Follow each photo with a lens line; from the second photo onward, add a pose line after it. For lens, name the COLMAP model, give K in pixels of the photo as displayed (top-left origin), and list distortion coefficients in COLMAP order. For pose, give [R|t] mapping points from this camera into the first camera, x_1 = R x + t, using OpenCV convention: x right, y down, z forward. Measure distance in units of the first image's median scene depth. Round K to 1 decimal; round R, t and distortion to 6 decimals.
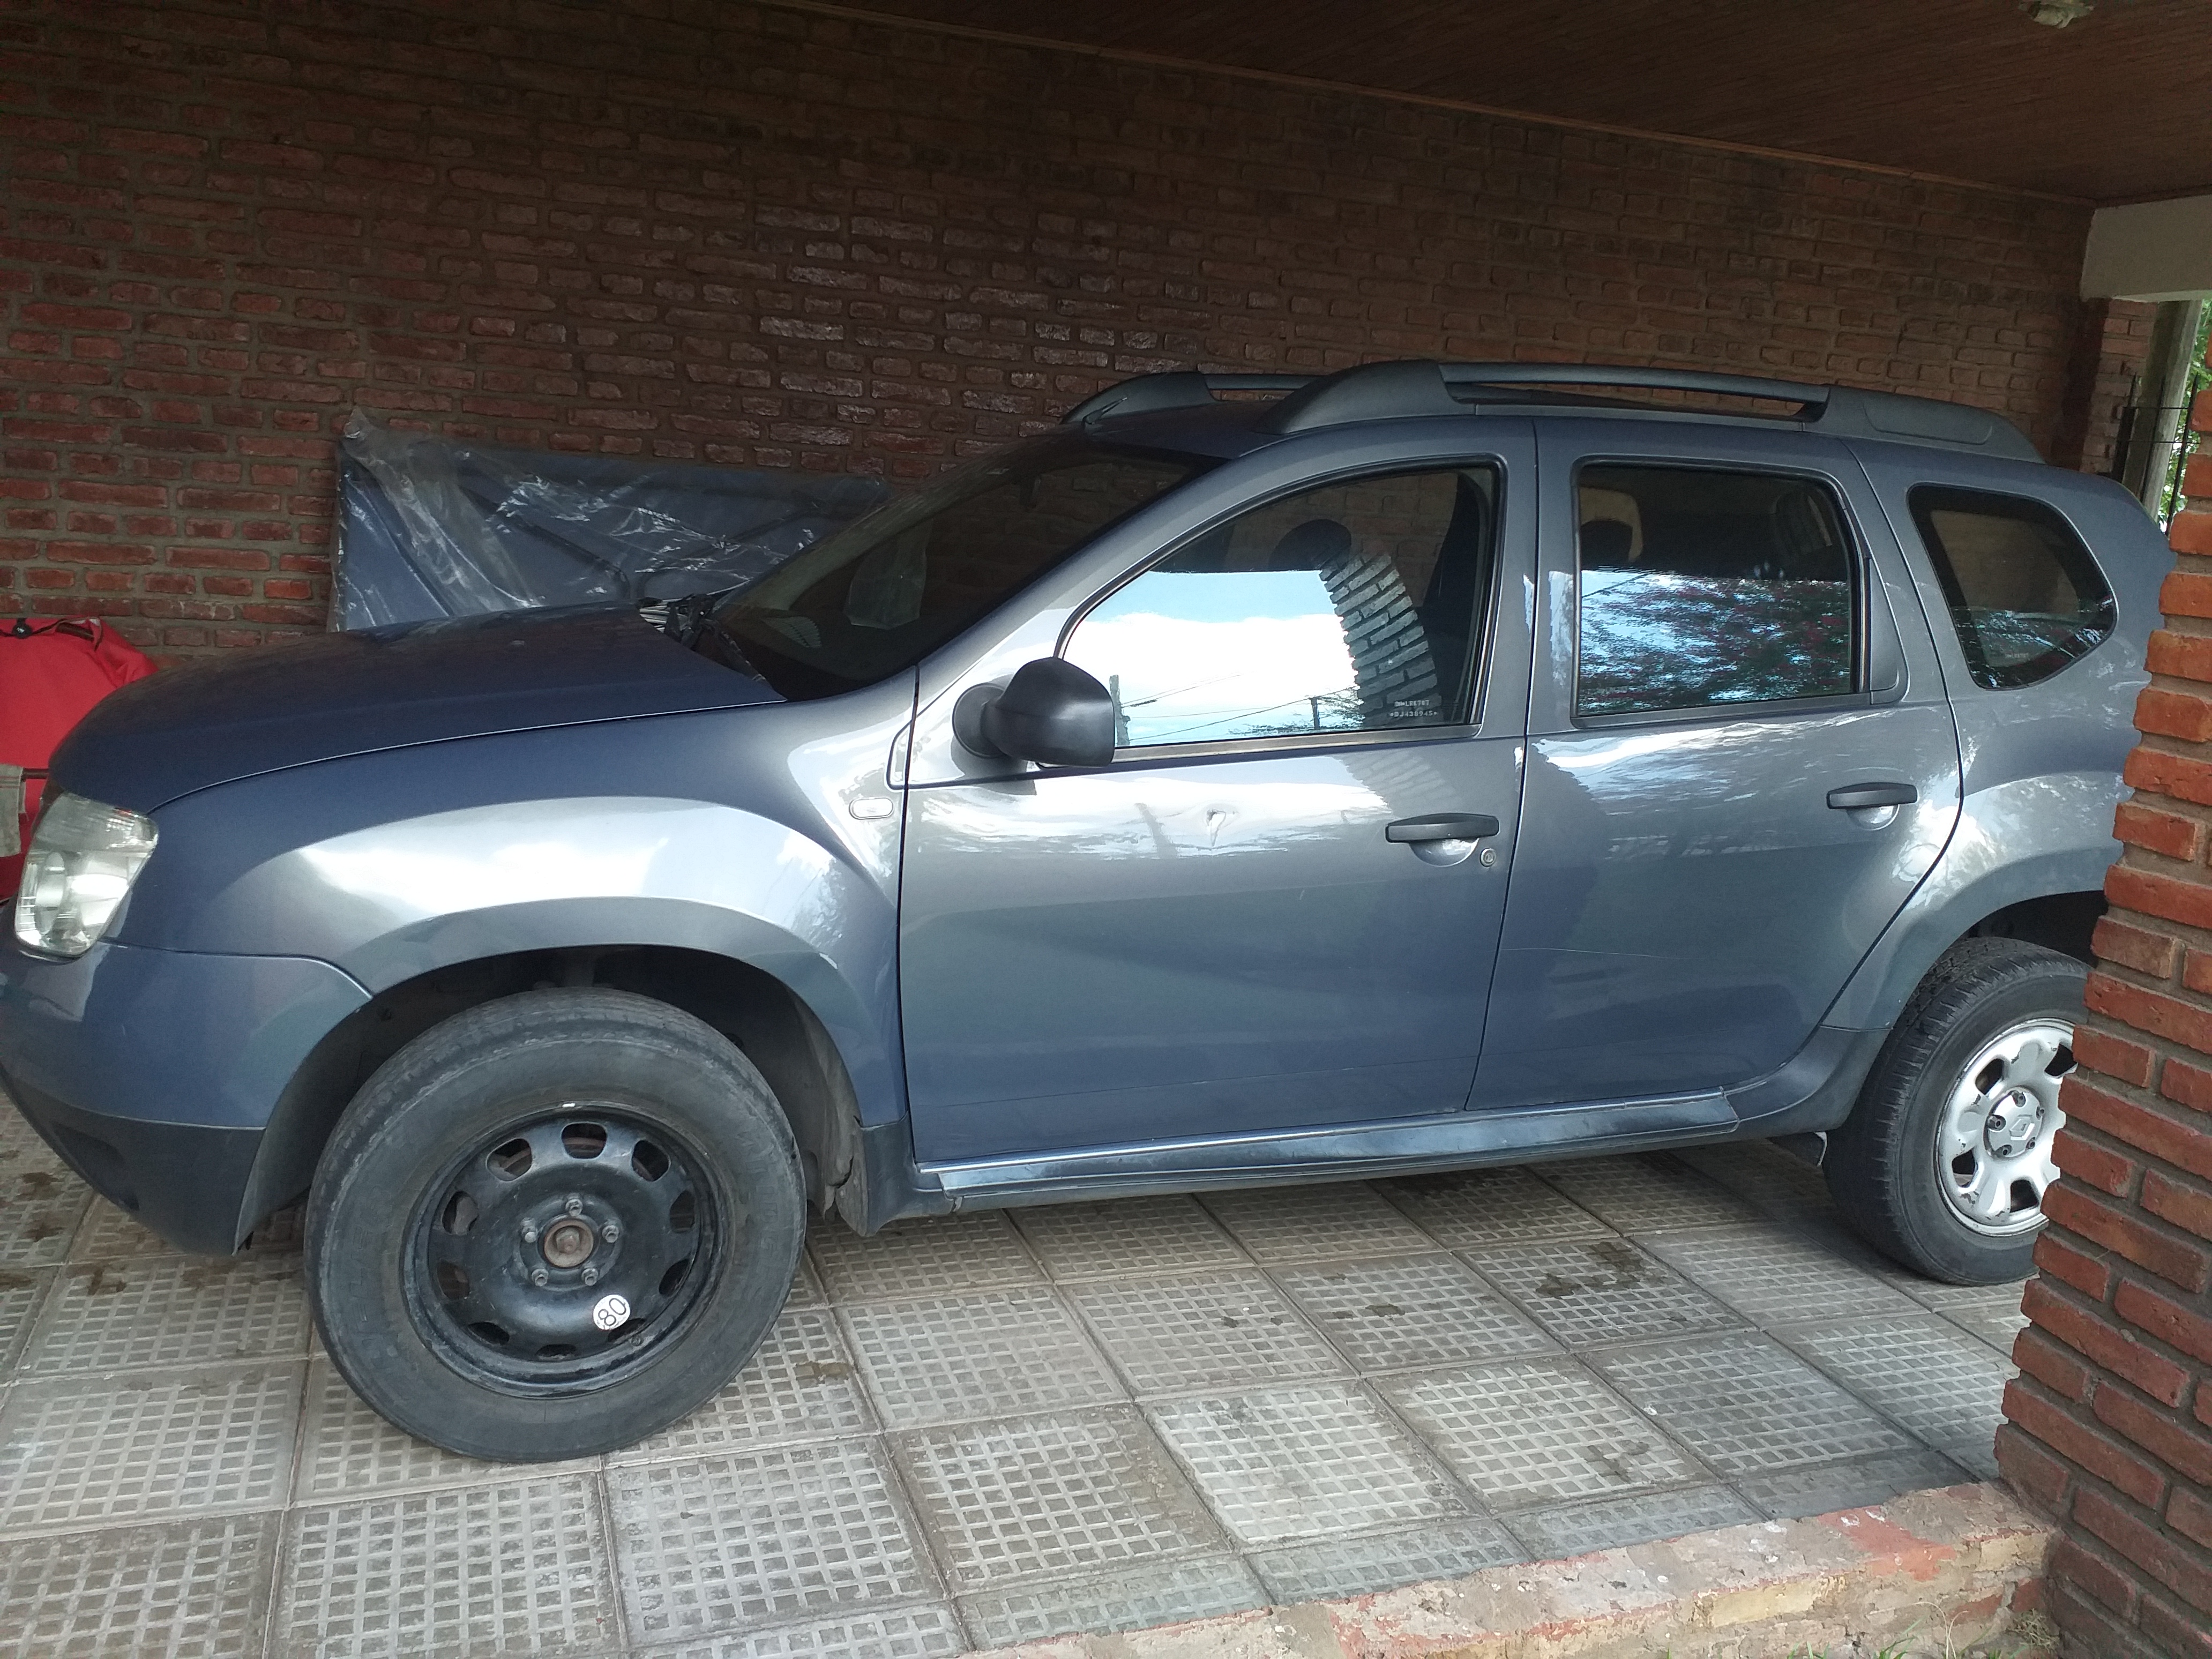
lens RADIAL K [[1808.1, 0, 1104.4], [0, 1808.1, 832.2], [0, 0, 1]] dist [-0.015279, -0.017294]
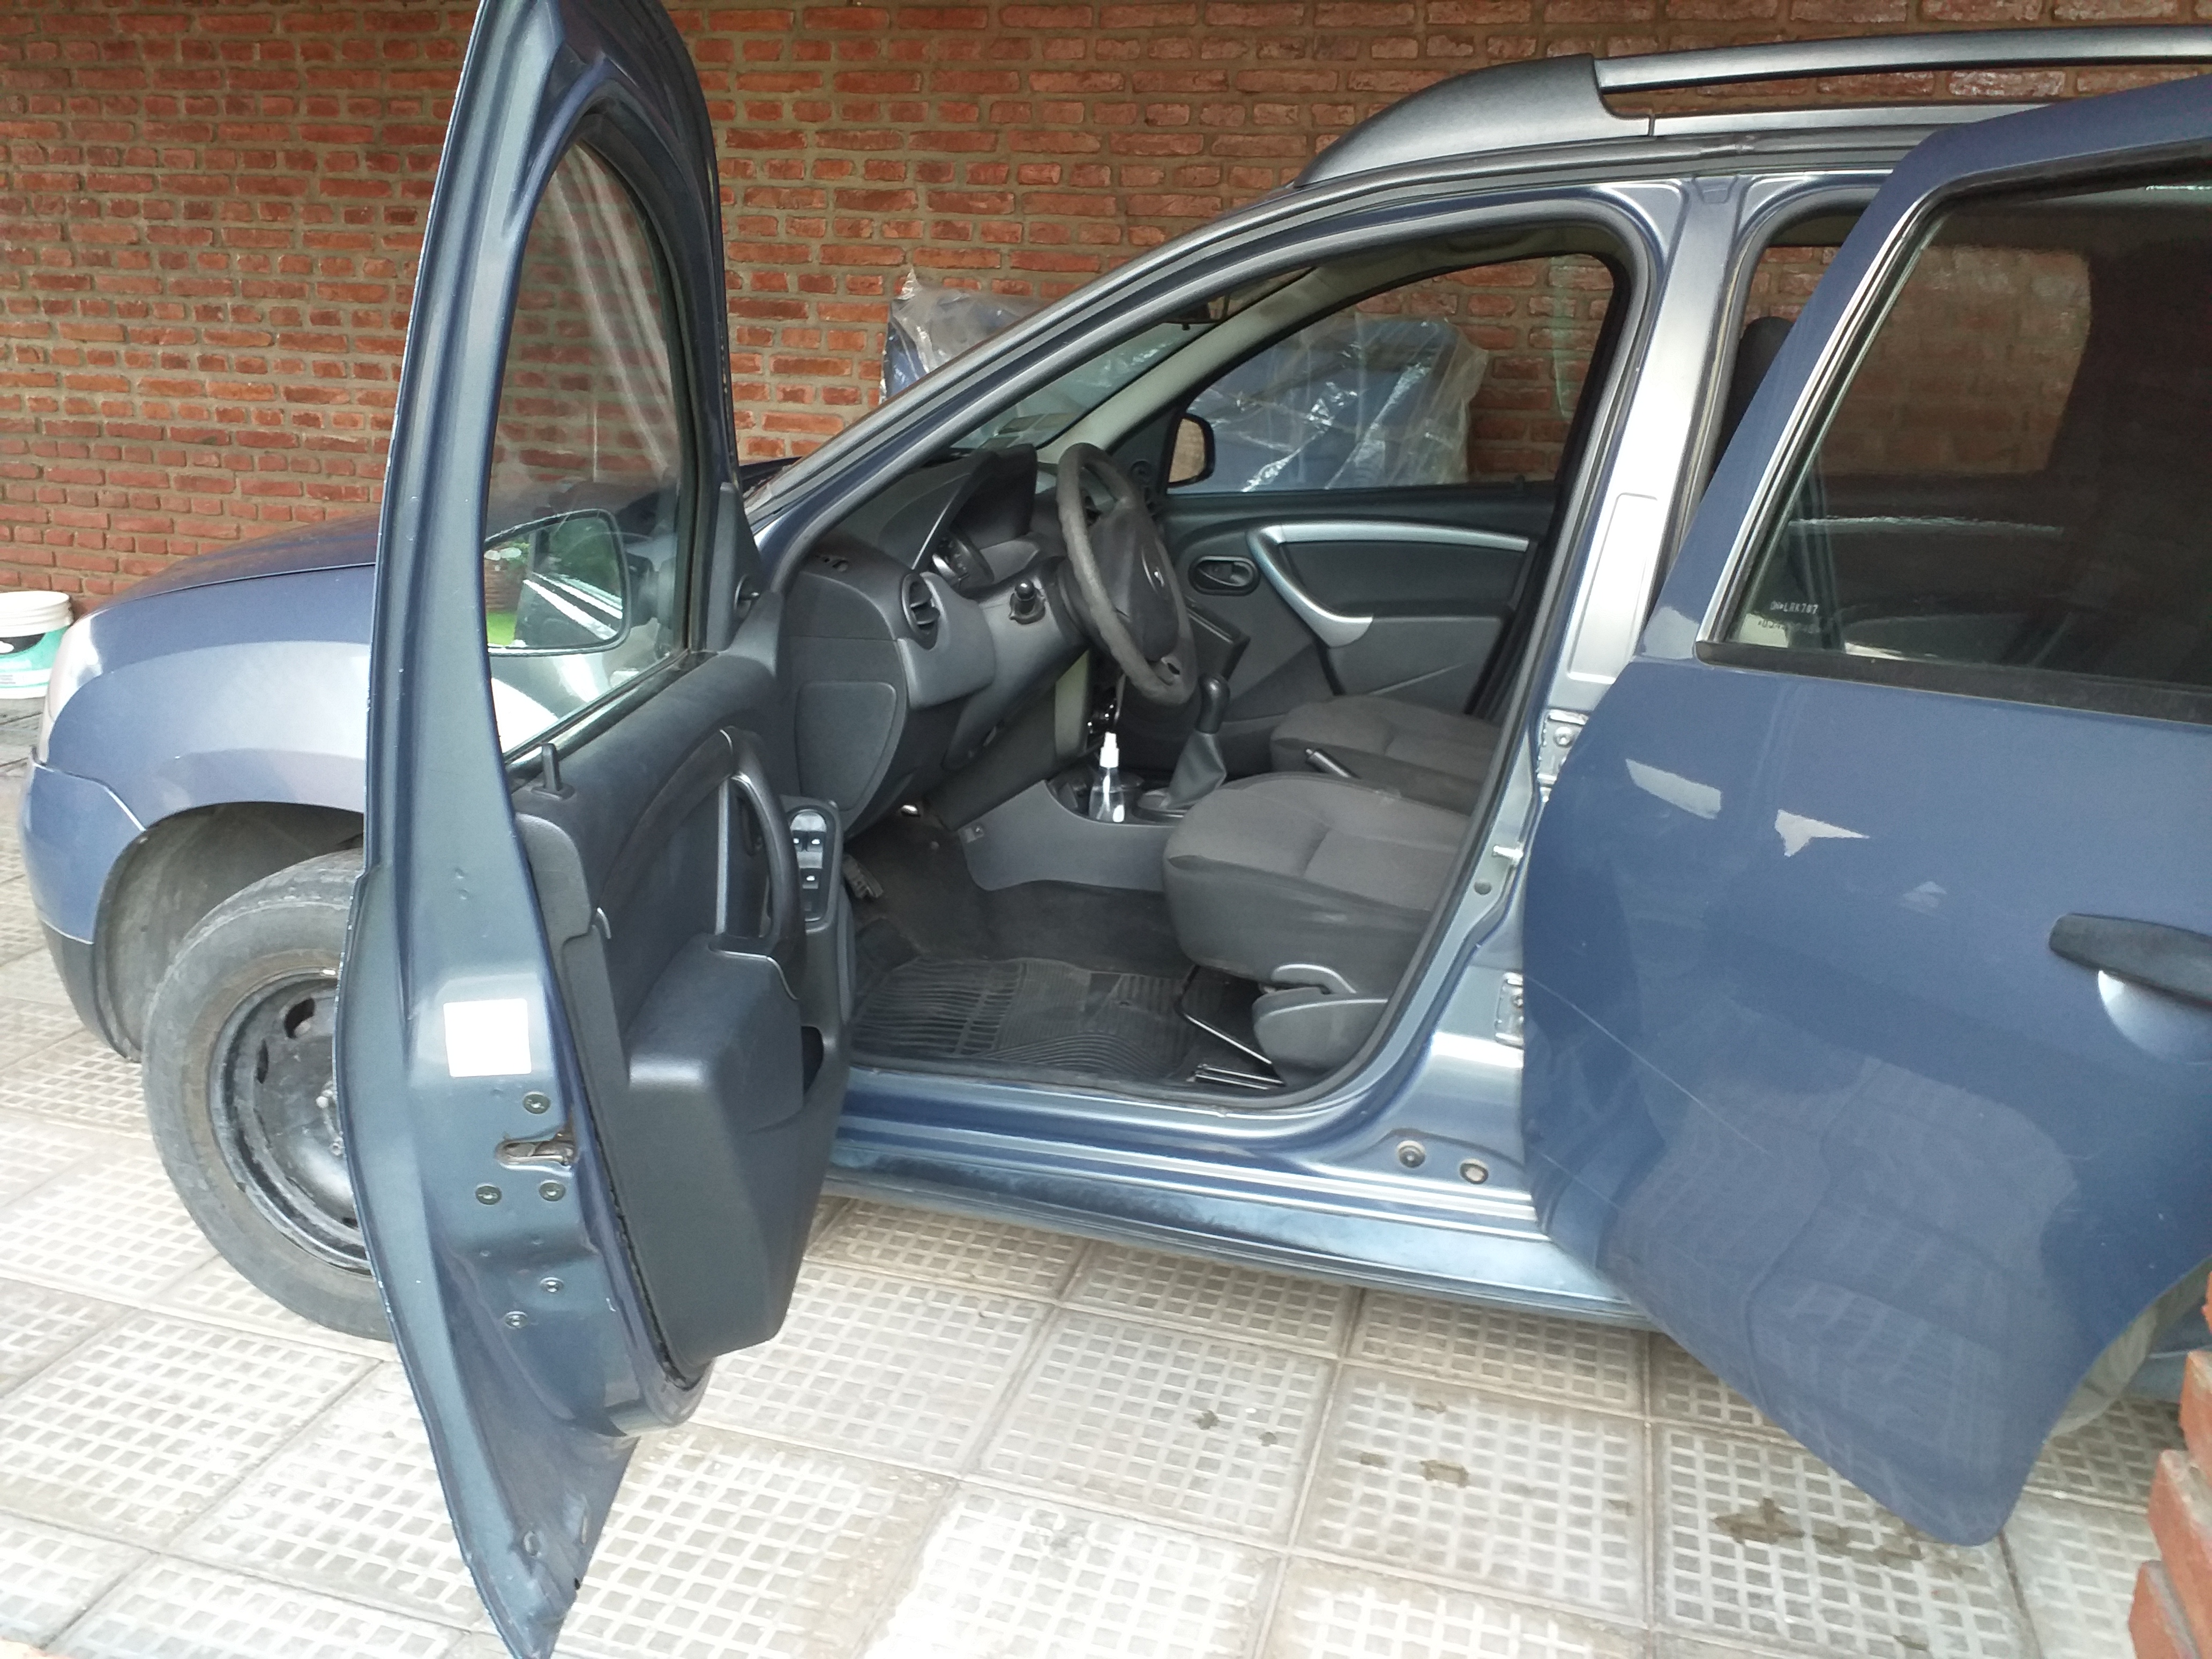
lens RADIAL K [[1808.1, 0, 1106.1], [0, 1808.1, 824.8], [0, 0, 1]] dist [-0.015279, -0.017294]
pose [[0.801461, 0.116728, -0.586545, 0.295028], [-0.087403, 0.993098, 0.078208, -0.016937], [0.591626, -0.011415, 0.806132, 0.253824]]
